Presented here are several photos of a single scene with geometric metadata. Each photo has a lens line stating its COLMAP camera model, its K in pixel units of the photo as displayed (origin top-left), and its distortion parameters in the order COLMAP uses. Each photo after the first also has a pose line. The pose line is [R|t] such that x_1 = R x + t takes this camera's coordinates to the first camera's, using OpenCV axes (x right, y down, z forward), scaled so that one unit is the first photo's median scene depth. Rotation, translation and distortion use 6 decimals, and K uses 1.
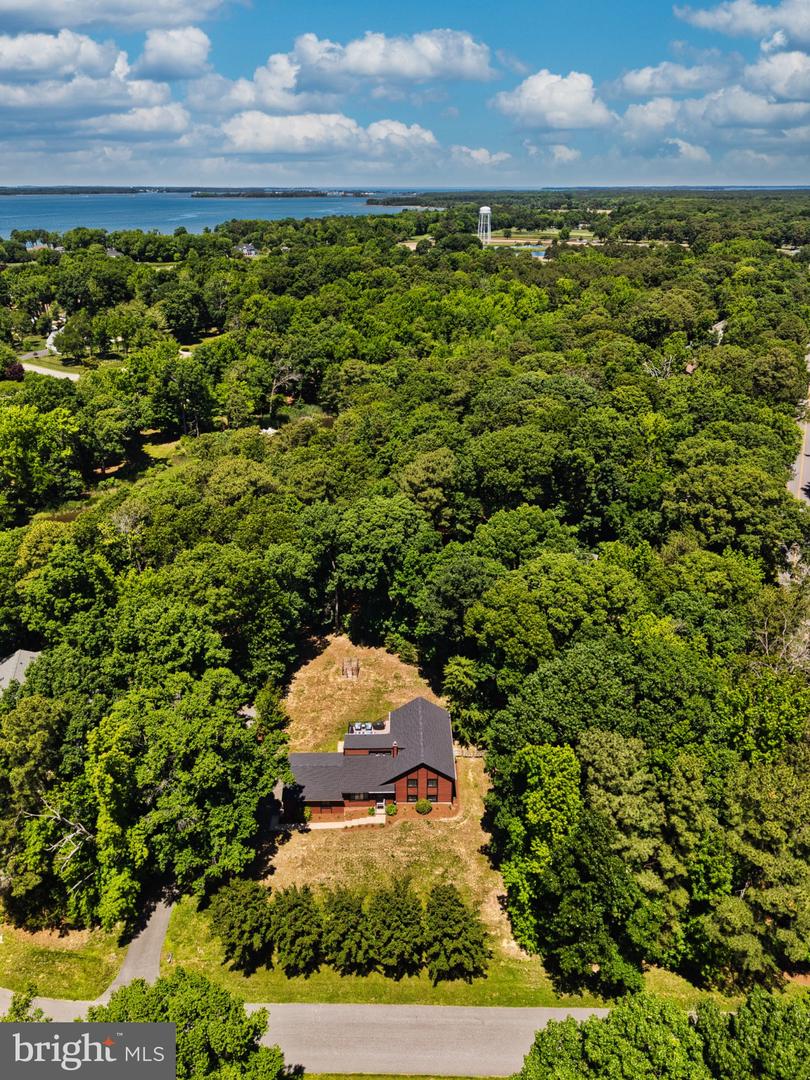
lens RADIAL K [[720.4, 0, 402.7], [0, 720.4, 540.3], [0, 0, 1]] dist [0.060520, -0.065306]
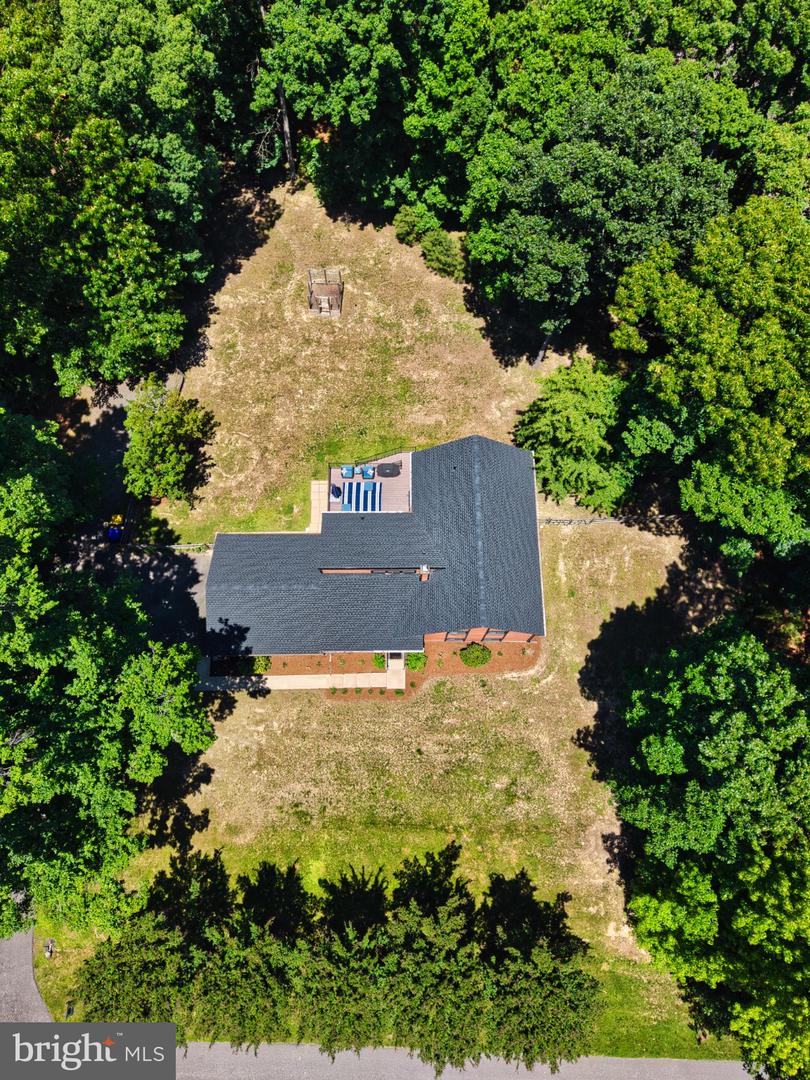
lens RADIAL K [[720.4, 0, 402.7], [0, 720.4, 540.3], [0, 0, 1]] dist [0.060520, -0.065306]
pose [[0.999997, 0.002569, -0.000326, -0.025086], [-0.001548, 0.693860, 0.720108, -0.076047], [0.002077, -0.720105, 0.693862, 0.685266]]
